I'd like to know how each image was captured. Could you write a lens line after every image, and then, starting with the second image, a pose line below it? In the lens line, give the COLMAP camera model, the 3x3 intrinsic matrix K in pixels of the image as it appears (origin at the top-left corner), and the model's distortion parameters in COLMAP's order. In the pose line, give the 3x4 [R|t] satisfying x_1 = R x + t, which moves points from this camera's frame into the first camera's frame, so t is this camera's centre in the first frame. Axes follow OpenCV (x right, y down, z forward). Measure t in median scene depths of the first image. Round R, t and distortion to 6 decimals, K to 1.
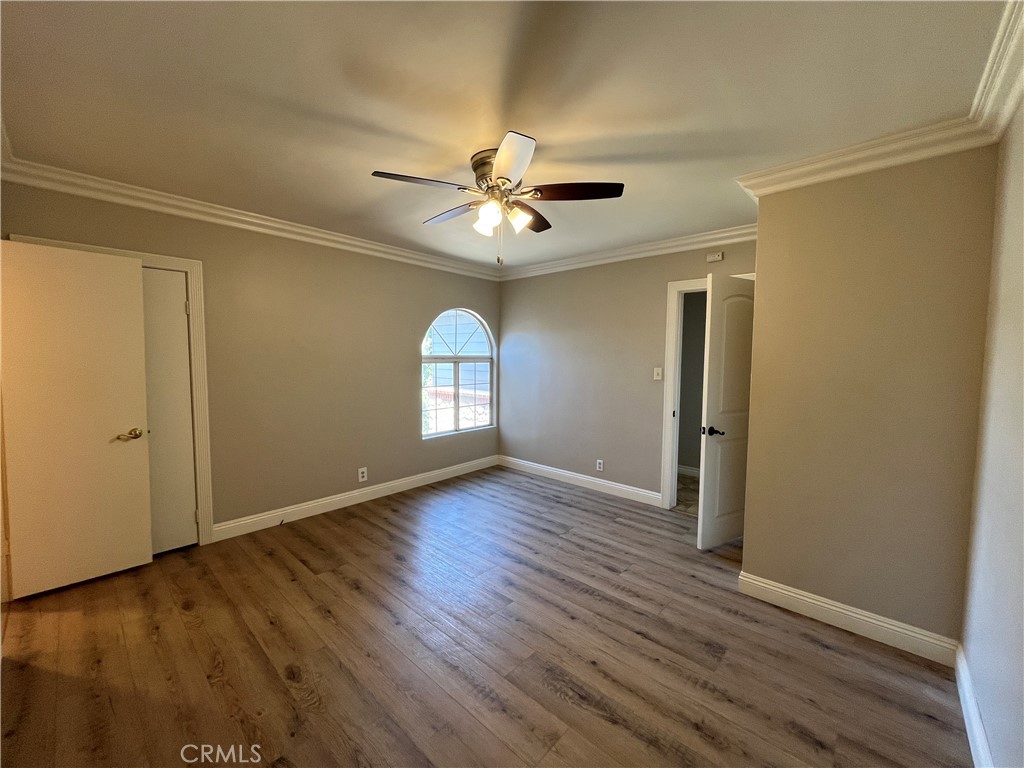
lens RADIAL K [[412.4, 0, 510.8], [0, 412.4, 384.0], [0, 0, 1]] dist [-0.003218, 0.000282]
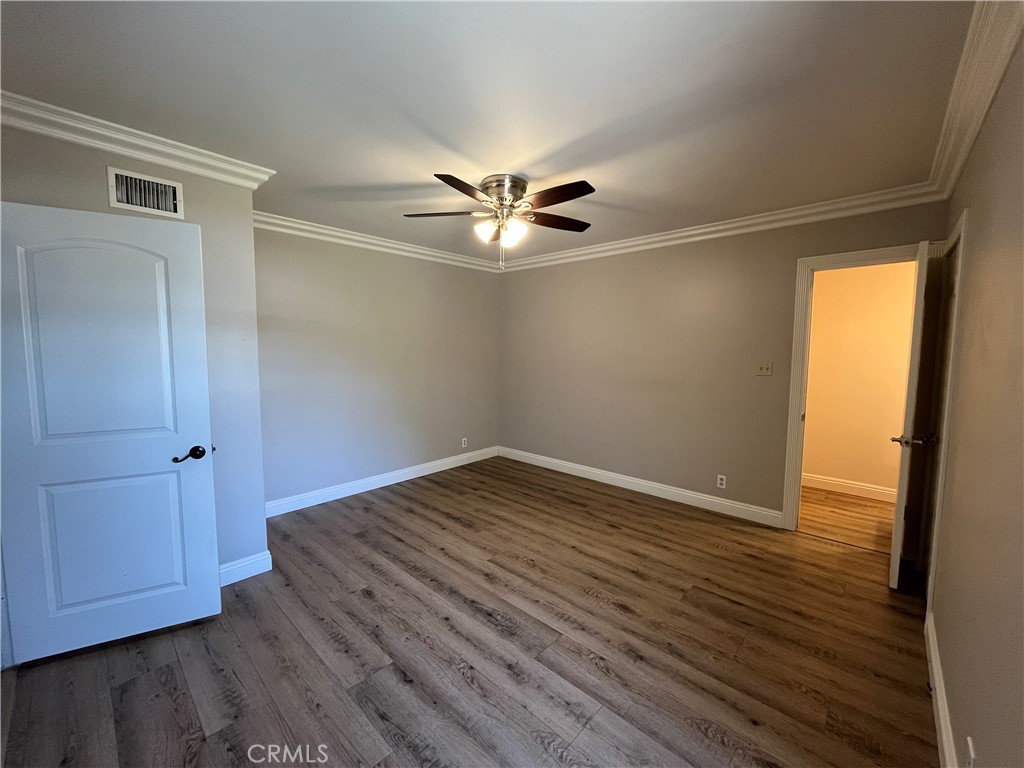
lens RADIAL K [[412.4, 0, 512.7], [0, 412.4, 382.2], [0, 0, 1]] dist [-0.003218, 0.000282]
pose [[-0.999868, -0.016189, 0.001692, -0.065088], [-0.015753, 0.988602, 0.149726, -0.152408], [-0.004097, 0.149679, -0.988726, 2.218369]]
